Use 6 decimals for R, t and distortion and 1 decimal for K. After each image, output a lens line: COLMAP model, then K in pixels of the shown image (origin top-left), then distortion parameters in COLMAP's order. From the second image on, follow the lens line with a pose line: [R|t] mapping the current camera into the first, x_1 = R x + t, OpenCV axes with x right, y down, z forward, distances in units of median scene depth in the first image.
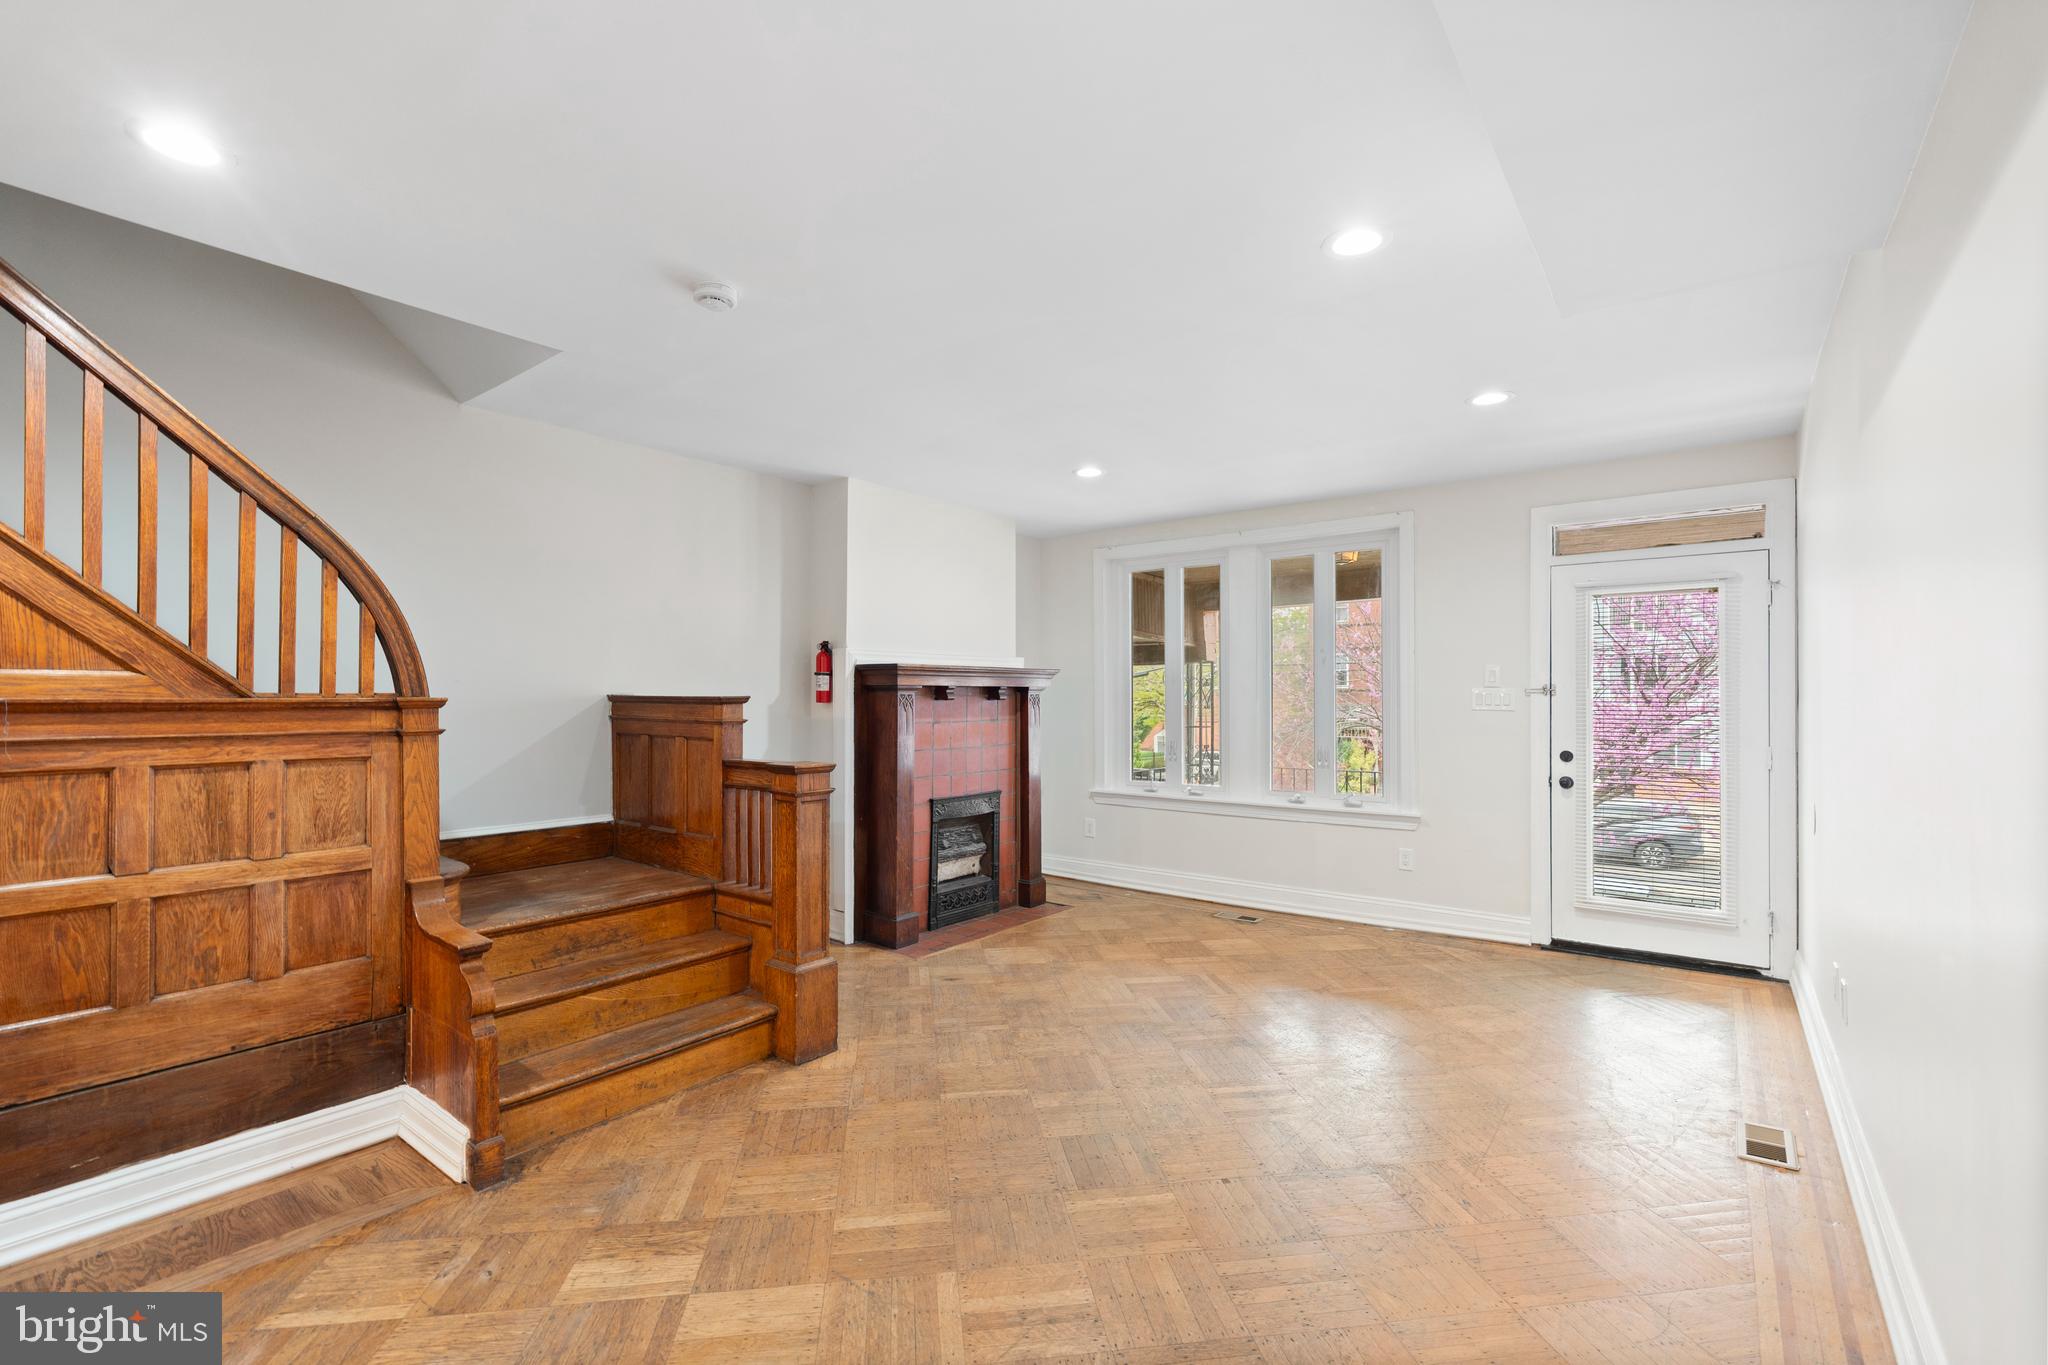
lens RADIAL K [[896.5, 0, 1028.3], [0, 896.5, 692.8], [0, 0, 1]] dist [-0.004633, 0.002014]
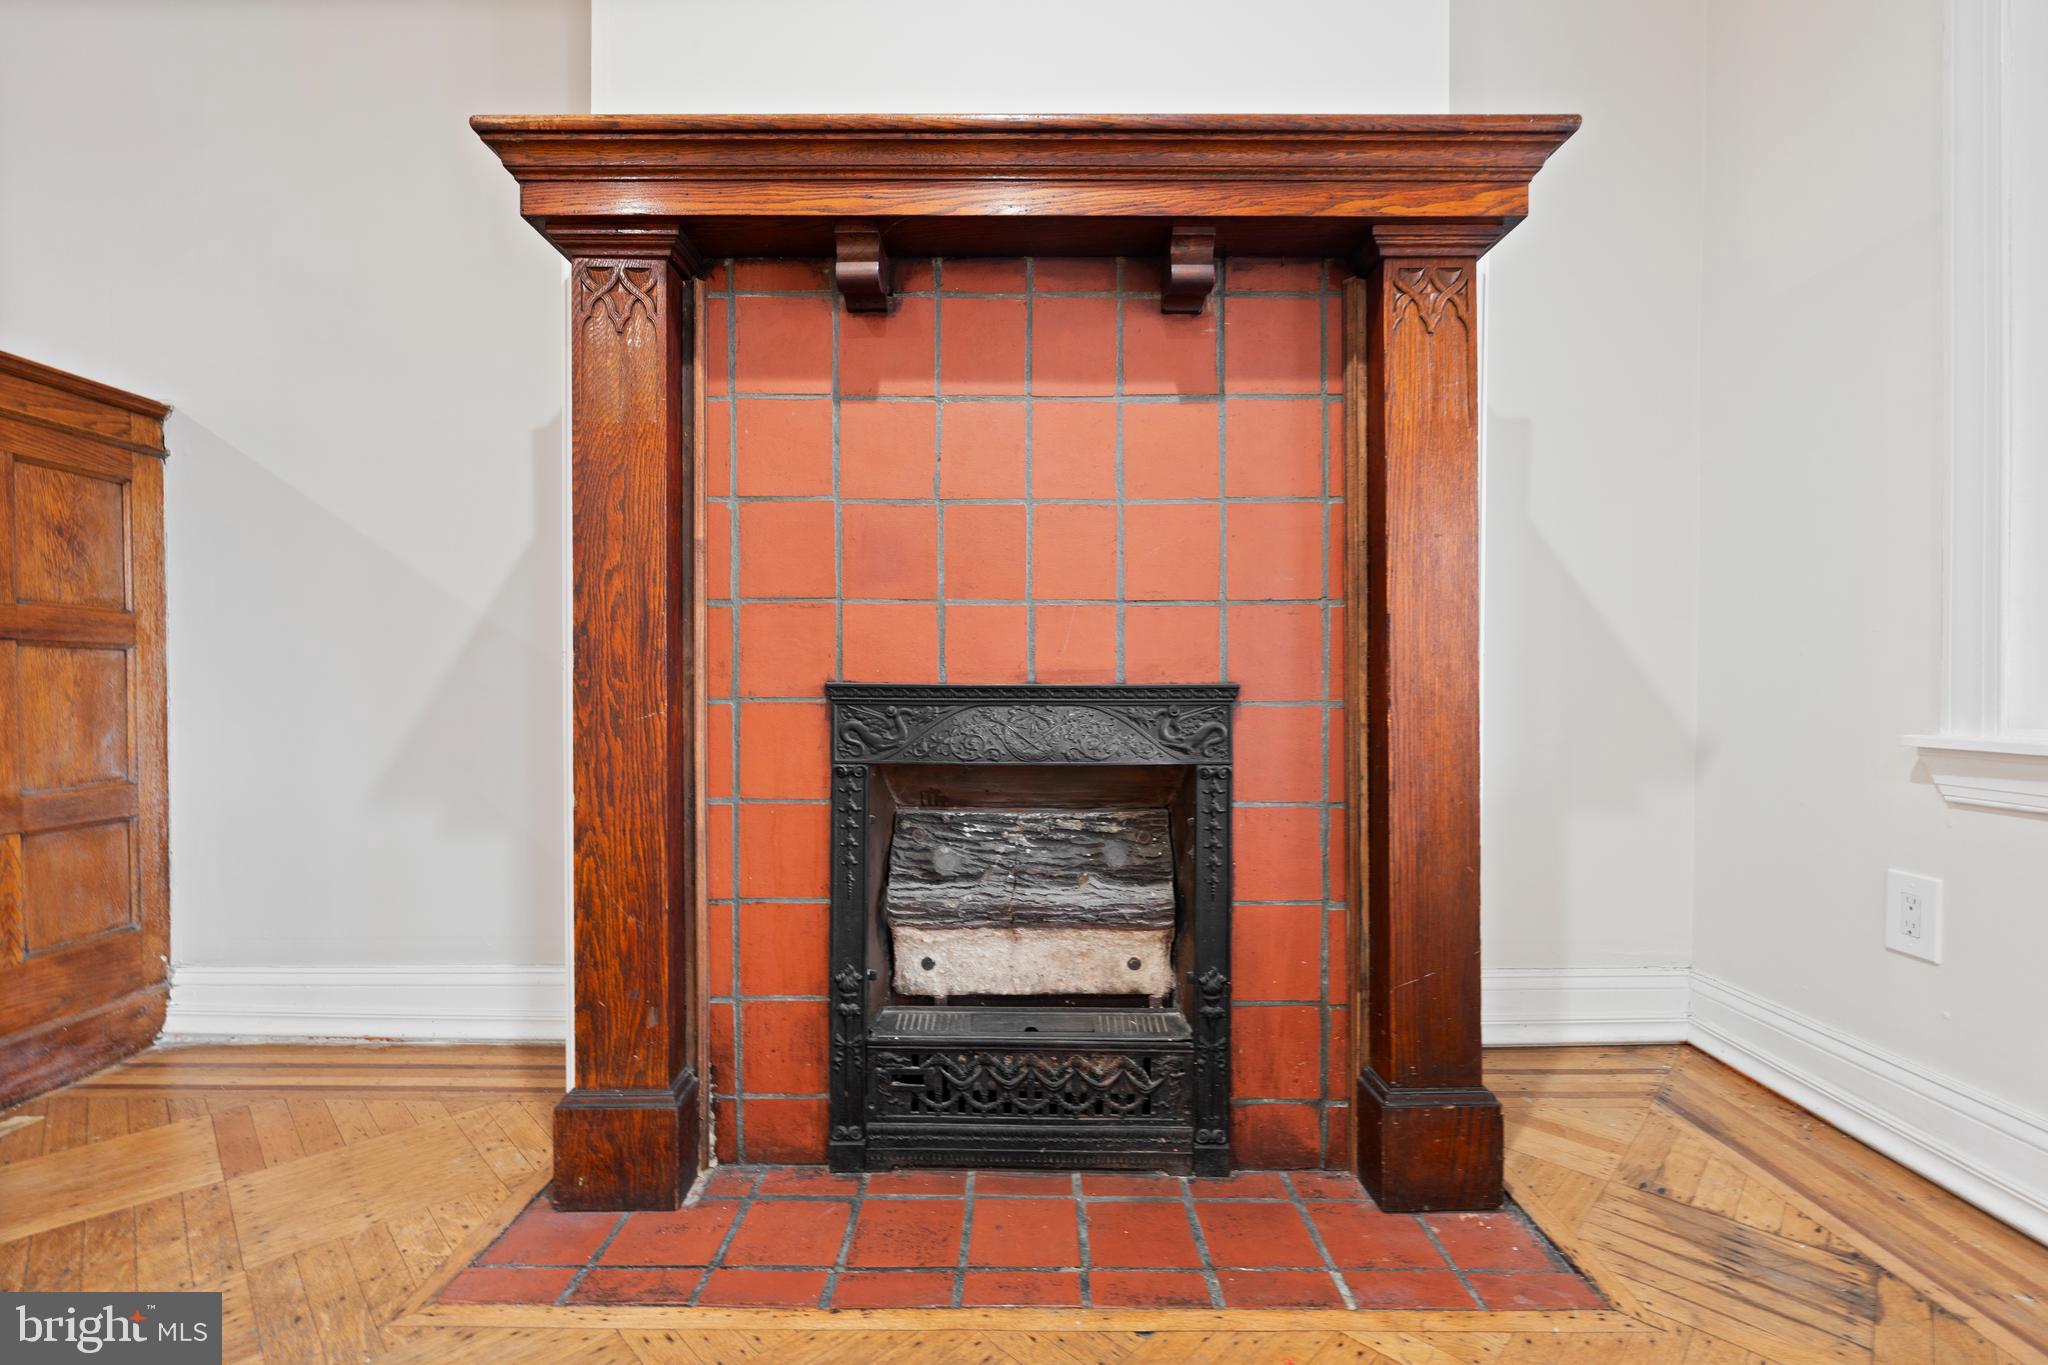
lens RADIAL K [[896.5, 0, 1021.6], [0, 896.5, 699.6], [0, 0, 1]] dist [-0.004633, 0.002014]
pose [[0.601825, 0.008983, -0.798577, 0.164522], [0.004415, 0.999884, 0.014575, 0.139097], [0.798616, -0.012297, 0.601716, 1.028627]]
